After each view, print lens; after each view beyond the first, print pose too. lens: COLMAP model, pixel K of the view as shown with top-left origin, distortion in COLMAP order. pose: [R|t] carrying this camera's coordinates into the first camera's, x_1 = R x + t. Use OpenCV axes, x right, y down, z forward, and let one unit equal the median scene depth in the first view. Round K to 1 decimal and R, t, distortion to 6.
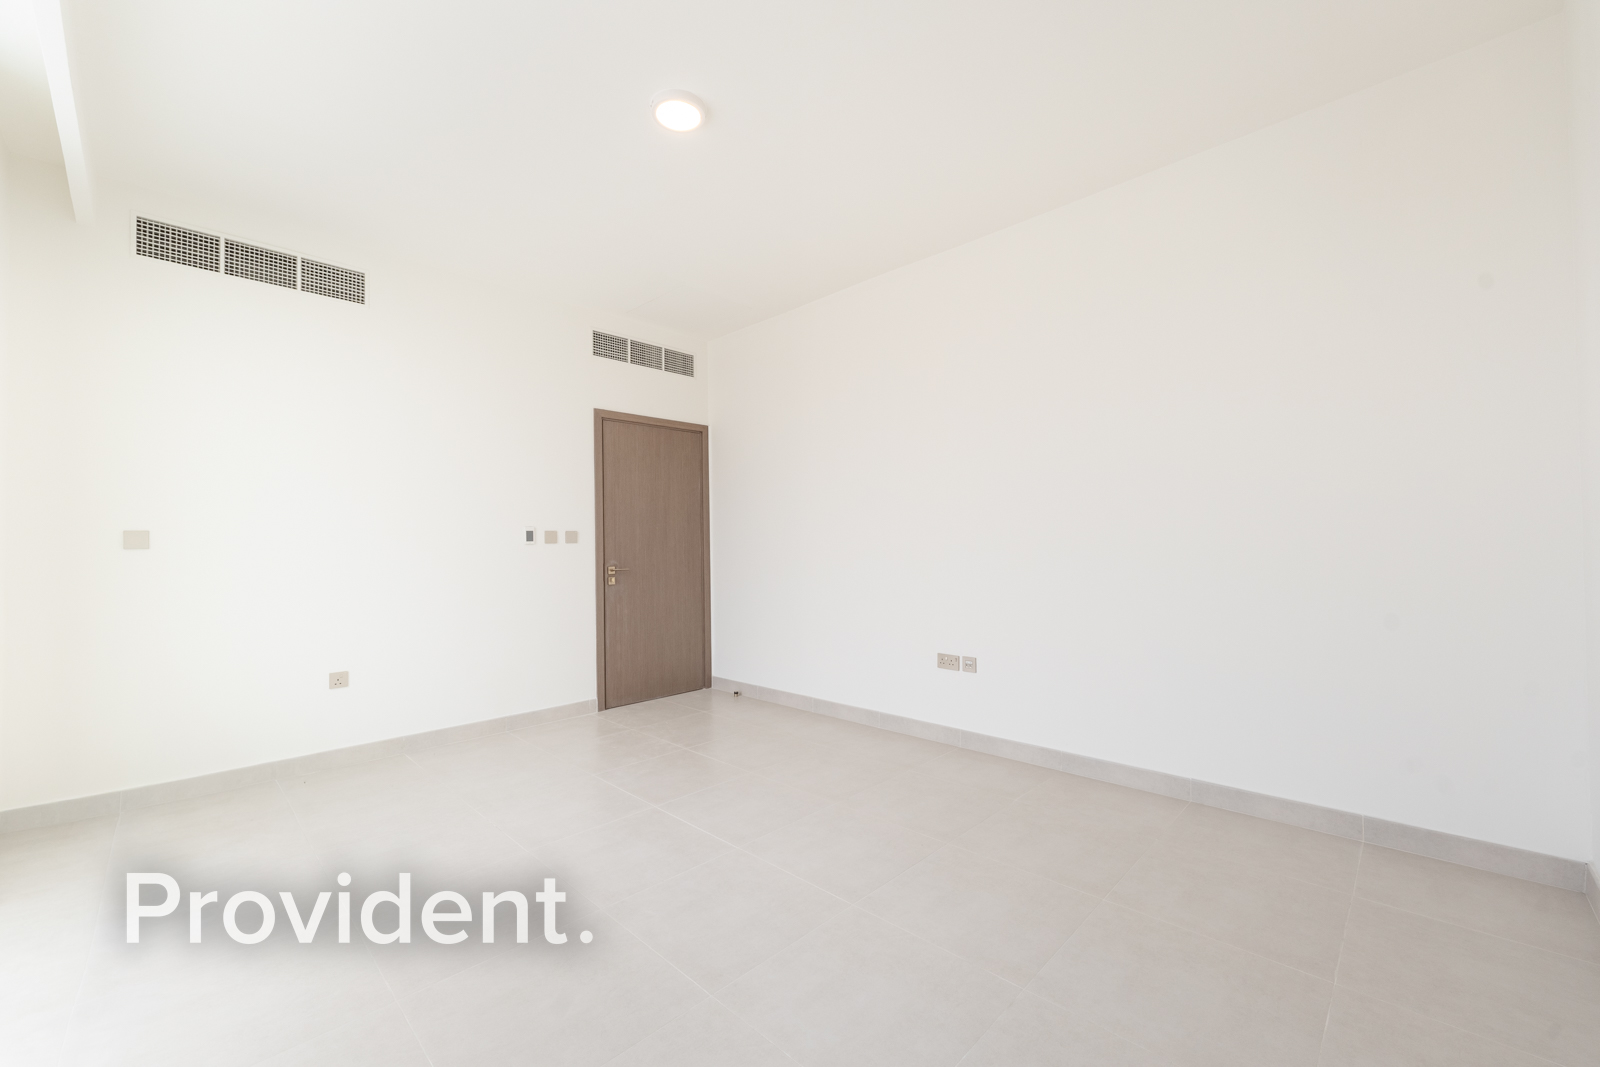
lens RADIAL K [[646.3, 0, 795.9], [0, 646.3, 540.3], [0, 0, 1]] dist [-0.004348, 0.000234]
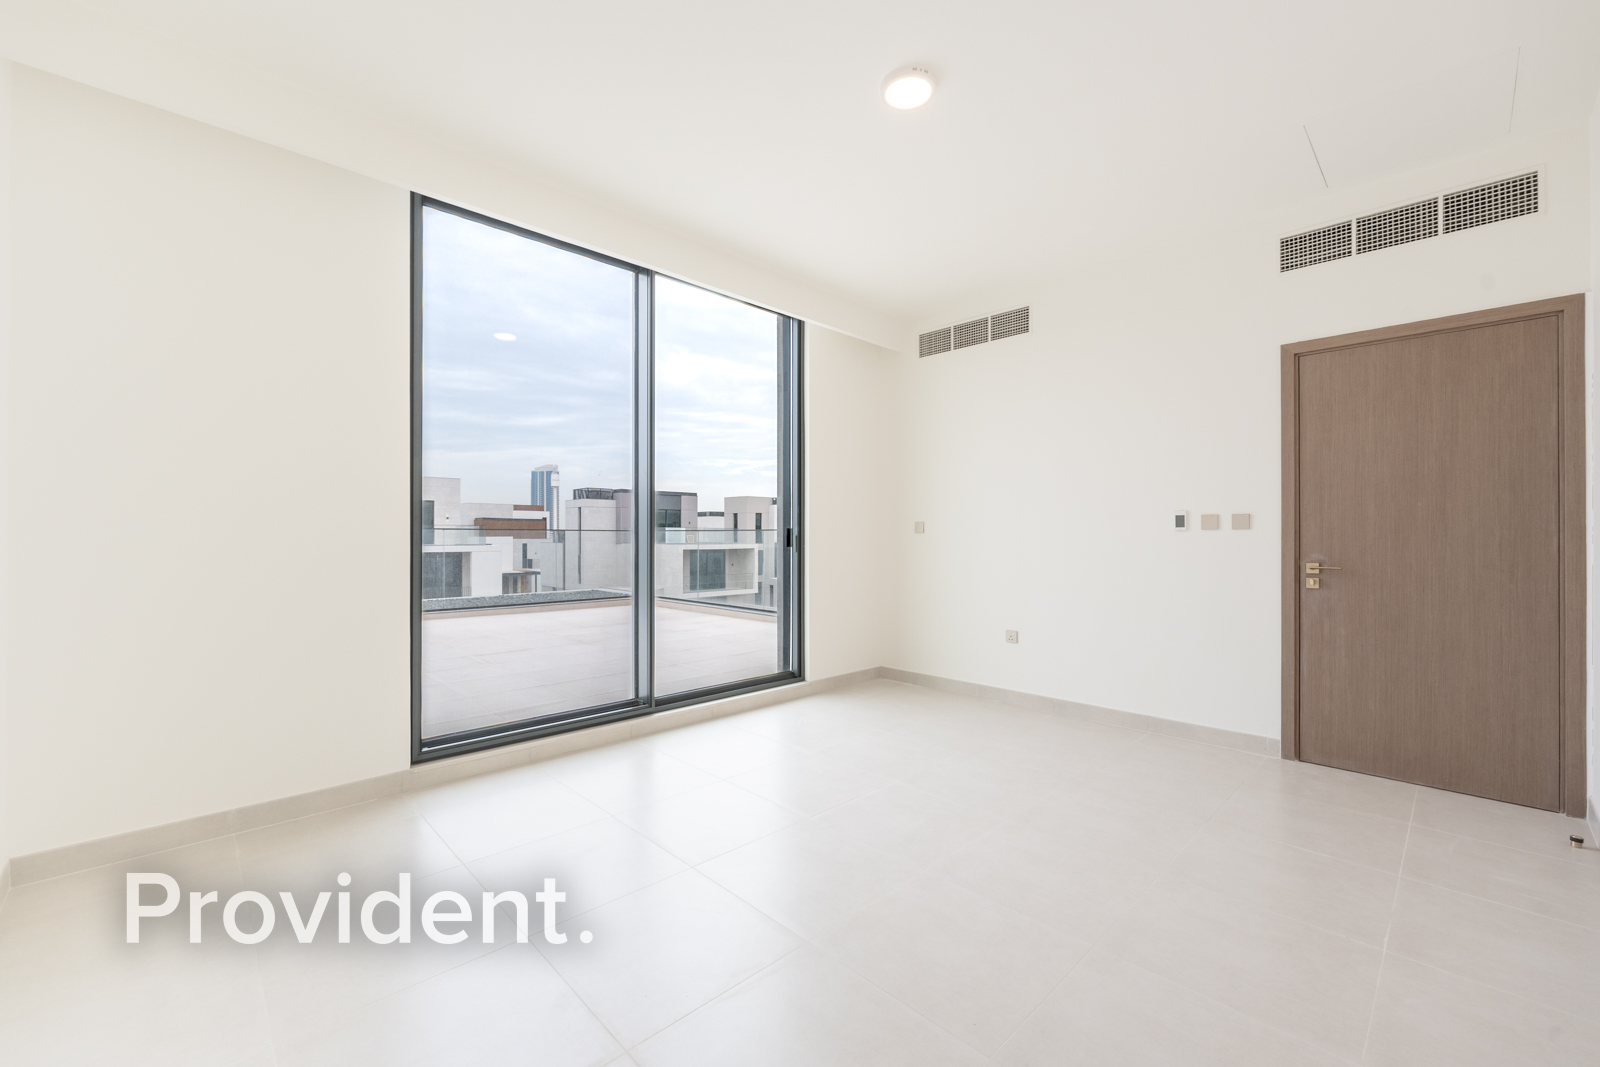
lens RADIAL K [[646.3, 0, 797.2], [0, 646.3, 532.7], [0, 0, 1]] dist [-0.004348, 0.000234]
pose [[-0.036540, 0.011582, -0.999265, 0.437883], [0.010686, 0.999880, 0.011198, -0.005811], [0.999275, -0.010269, -0.036659, 0.470704]]
